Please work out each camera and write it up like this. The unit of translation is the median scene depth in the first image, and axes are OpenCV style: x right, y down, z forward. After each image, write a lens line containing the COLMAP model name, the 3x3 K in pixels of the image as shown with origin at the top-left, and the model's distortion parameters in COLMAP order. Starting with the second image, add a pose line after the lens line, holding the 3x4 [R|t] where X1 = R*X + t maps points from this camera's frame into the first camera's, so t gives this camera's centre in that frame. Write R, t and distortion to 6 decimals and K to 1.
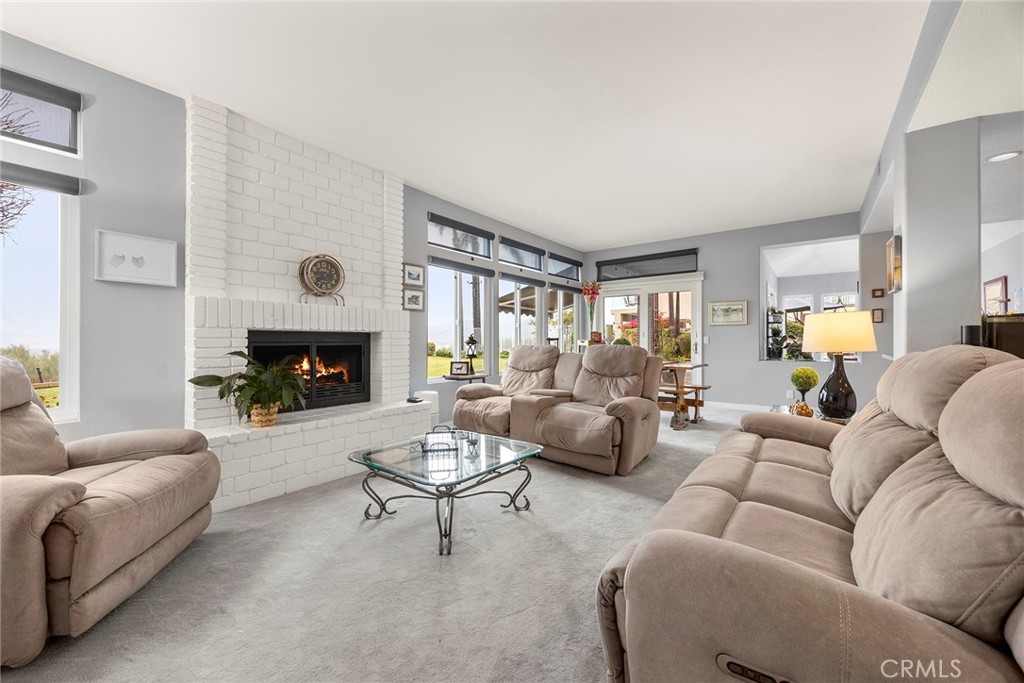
lens RADIAL K [[399.1, 0, 519.0], [0, 399.1, 339.9], [0, 0, 1]] dist [-0.000451, -0.000207]
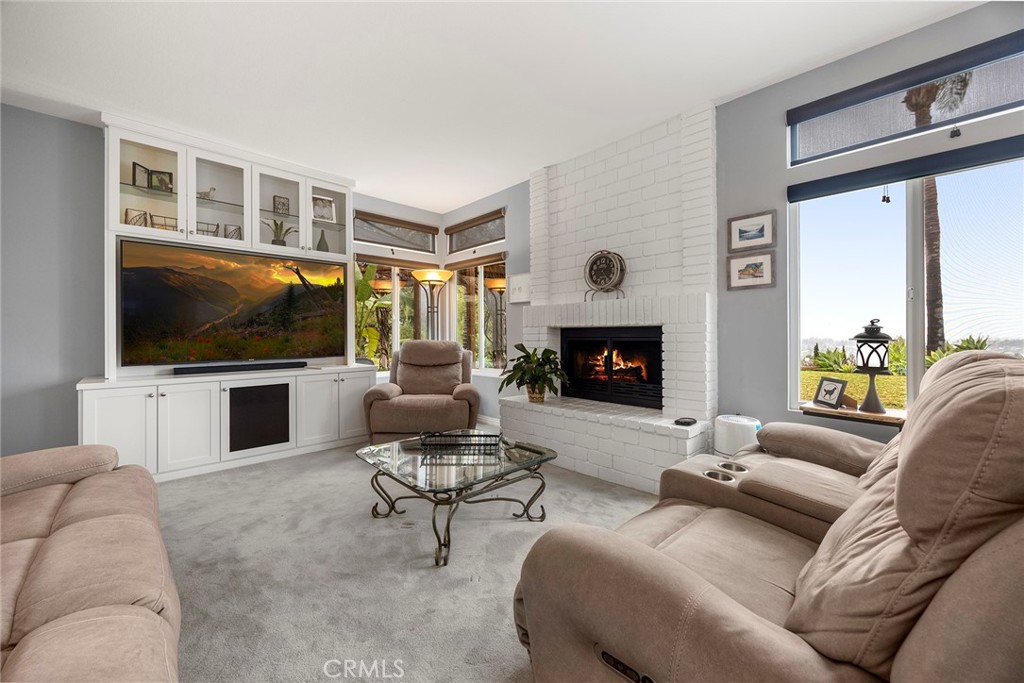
lens RADIAL K [[389.7, 0, 502.3], [0, 389.7, 336.3], [0, 0, 1]] dist [0.009241, -0.000219]
pose [[-0.175907, 0.013727, -0.984311, 0.422111], [0.006913, 0.999895, 0.012709, -0.005680], [0.984382, -0.004569, -0.175984, 0.709069]]
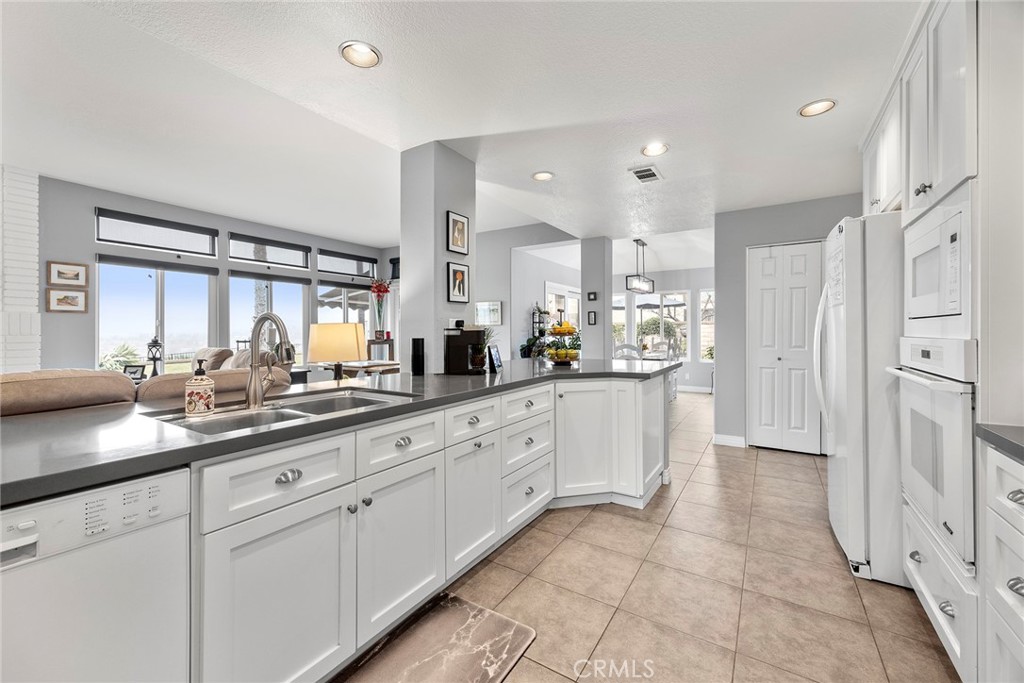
lens RADIAL K [[399.1, 0, 514.9], [0, 399.1, 333.1], [0, 0, 1]] dist [-0.000451, -0.000207]
pose [[0.998072, 0.003524, 0.061959, 0.728199], [-0.004141, 0.999943, 0.009835, -0.036349], [-0.061921, -0.010072, 0.998030, -0.011028]]
